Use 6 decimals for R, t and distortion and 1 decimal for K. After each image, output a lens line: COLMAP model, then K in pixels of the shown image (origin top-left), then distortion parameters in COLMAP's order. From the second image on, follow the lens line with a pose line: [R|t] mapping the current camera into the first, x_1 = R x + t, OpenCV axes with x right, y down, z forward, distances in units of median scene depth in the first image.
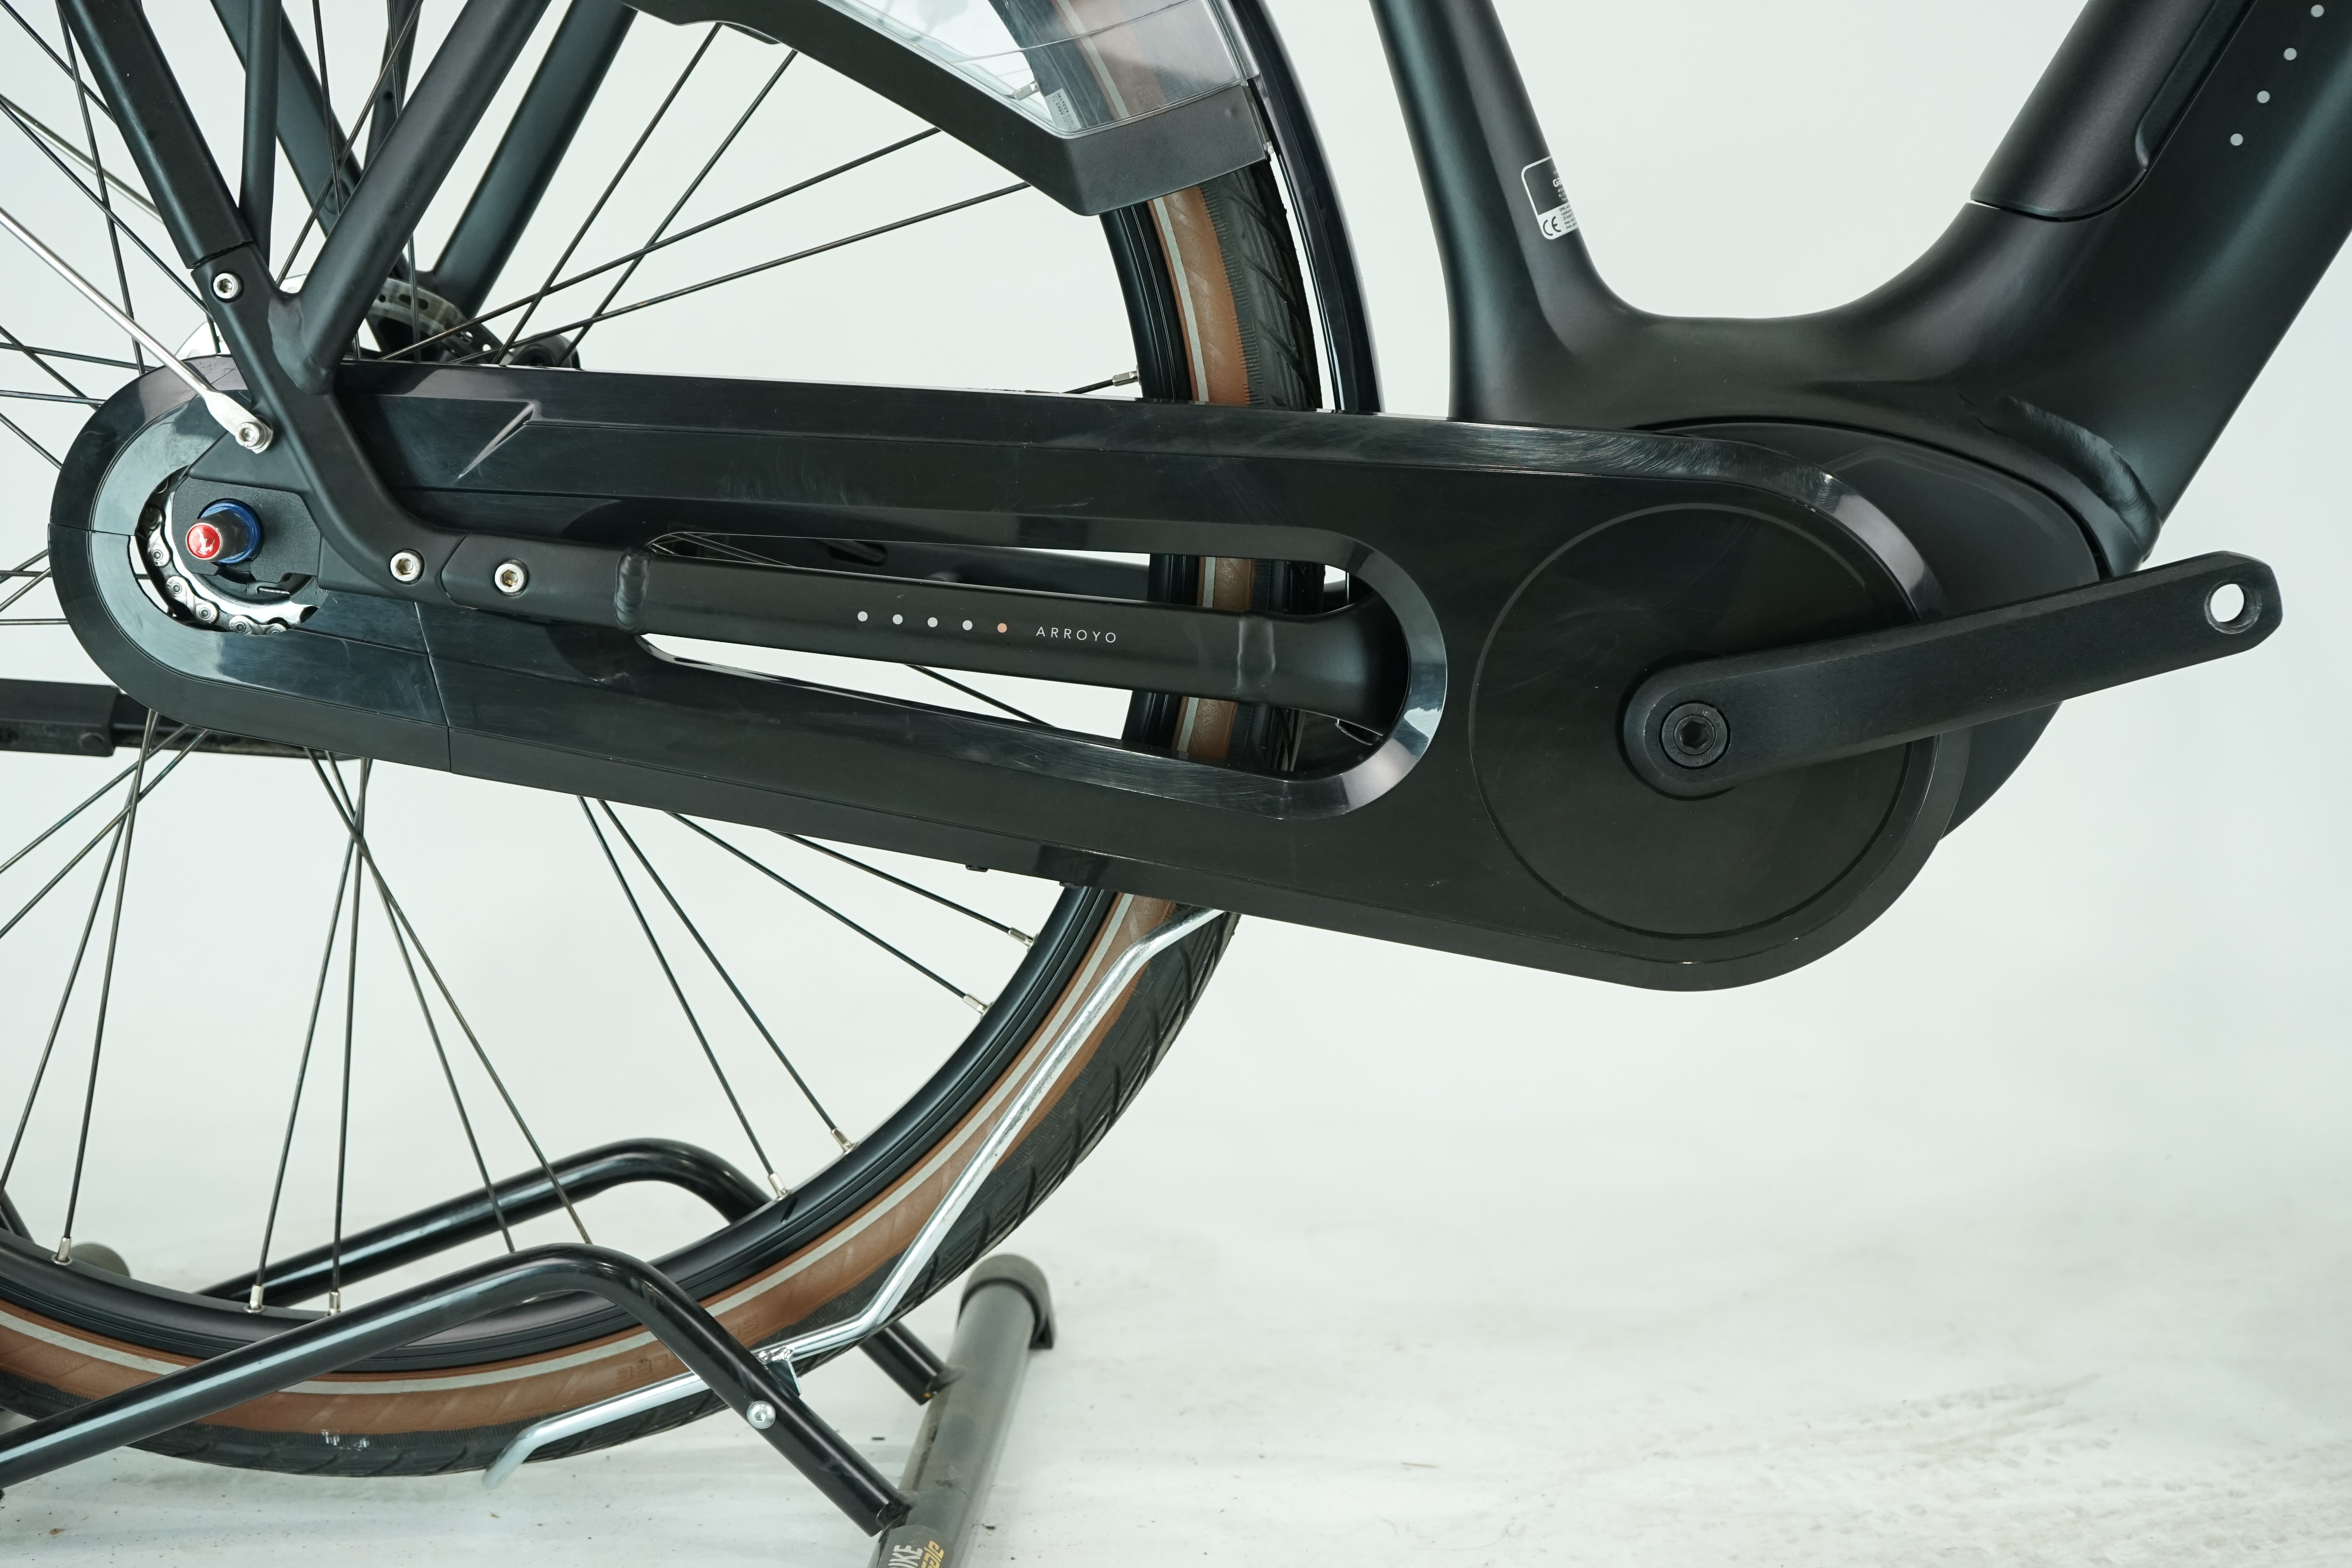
lens RADIAL K [[3234.7, 0, 1176.0], [0, 3234.7, 784.0], [0, 0, 1]] dist [-0.022905, -0.038101]
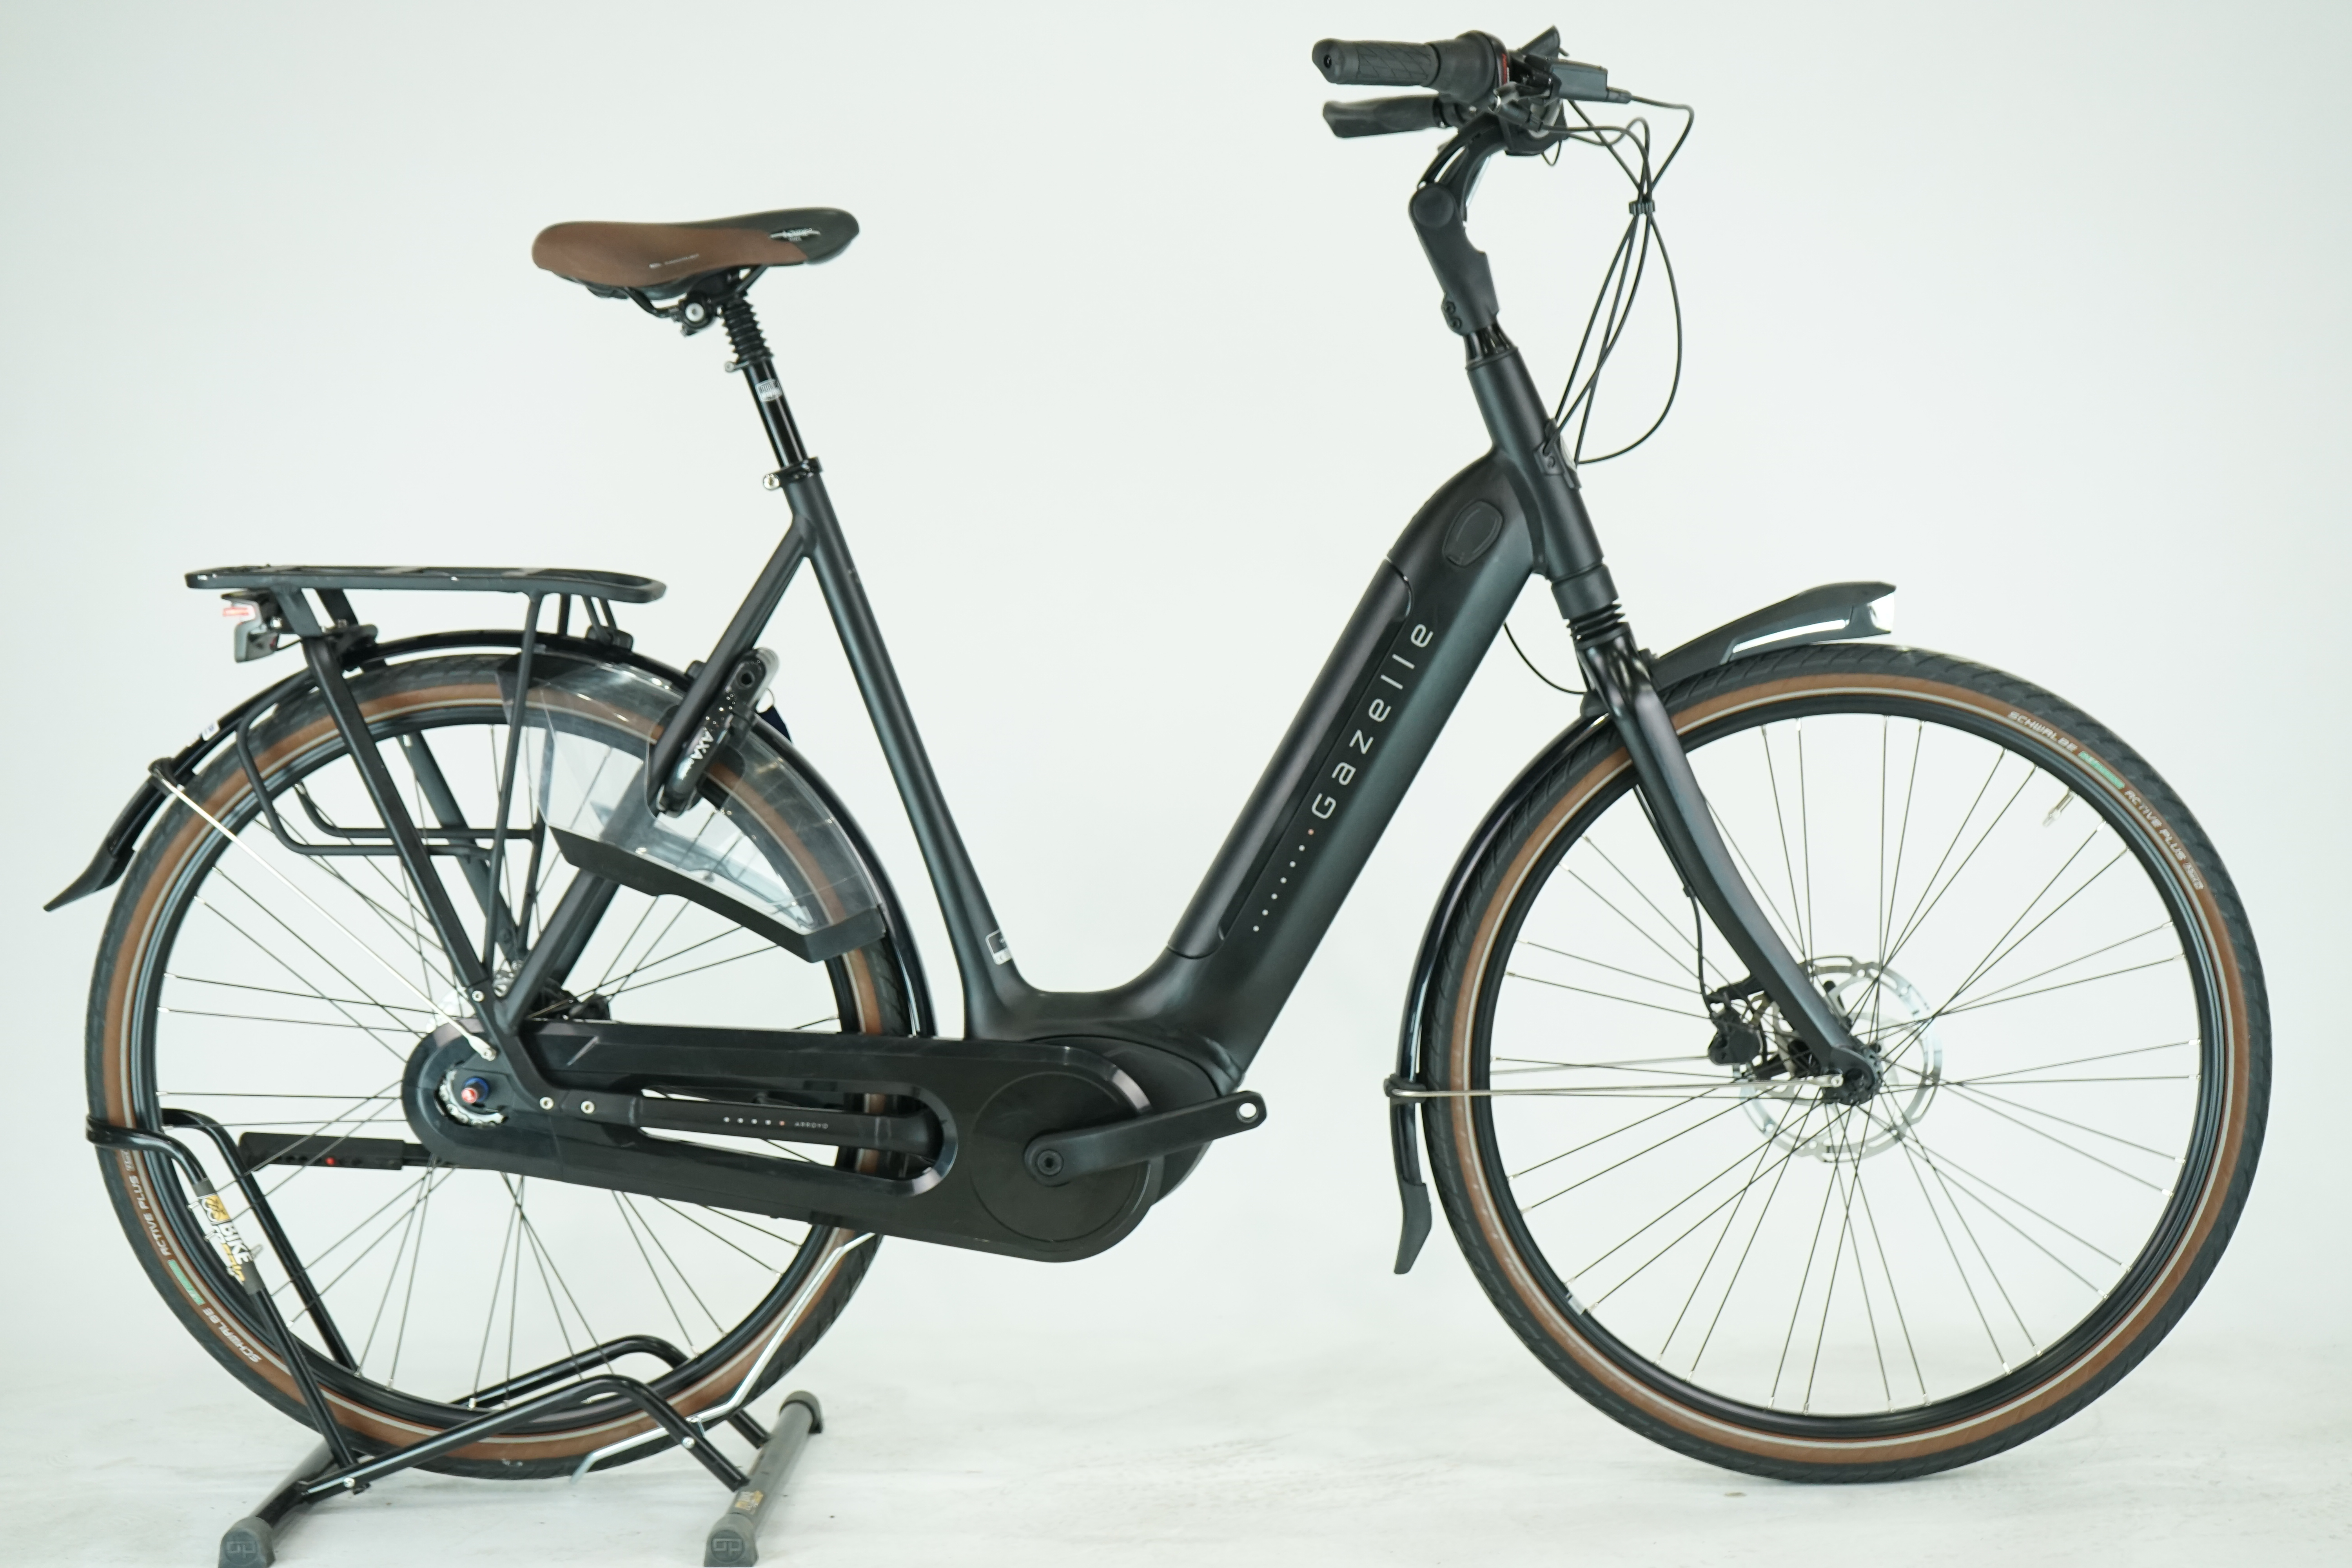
lens RADIAL K [[3057.1, 0, 1176.0], [0, 3057.1, 784.0], [0, 0, 1]] dist [-0.080298, 0.030167]
pose [[0.999362, -0.013203, 0.033170, 0.172160], [0.016312, 0.995317, -0.095277, -0.076938], [-0.031757, 0.095757, 0.994898, -1.359121]]
